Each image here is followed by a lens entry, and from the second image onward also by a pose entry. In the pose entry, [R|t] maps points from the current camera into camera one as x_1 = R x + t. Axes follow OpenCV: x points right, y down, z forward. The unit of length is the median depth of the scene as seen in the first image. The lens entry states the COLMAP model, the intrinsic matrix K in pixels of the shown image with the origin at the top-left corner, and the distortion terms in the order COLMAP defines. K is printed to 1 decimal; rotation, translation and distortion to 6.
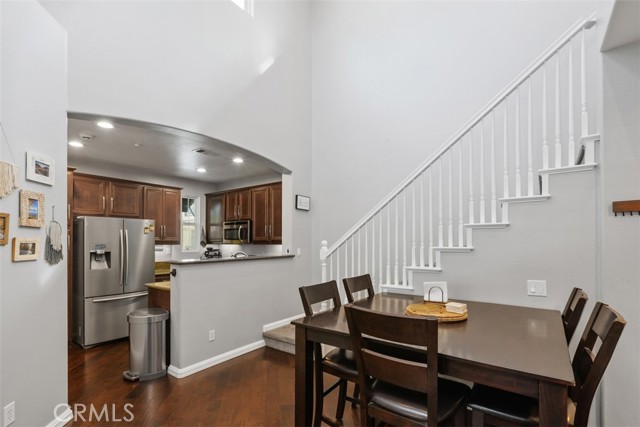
lens RADIAL K [[293.6, 0, 317.6], [0, 293.6, 239.4], [0, 0, 1]] dist [-0.002670, -0.000221]
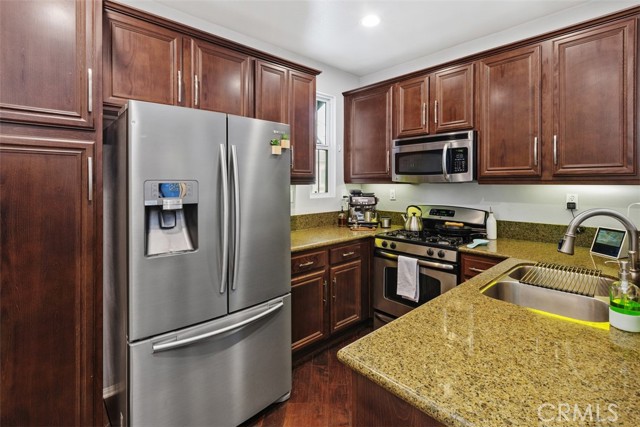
lens RADIAL K [[293.6, 0, 322.4], [0, 293.6, 183.1], [0, 0, 1]] dist [-0.002670, -0.000221]
pose [[0.985070, 0.000714, -0.172154, -0.445406], [0.001564, 0.999913, 0.013096, 0.011381], [0.172149, -0.013170, 0.984983, 0.606773]]
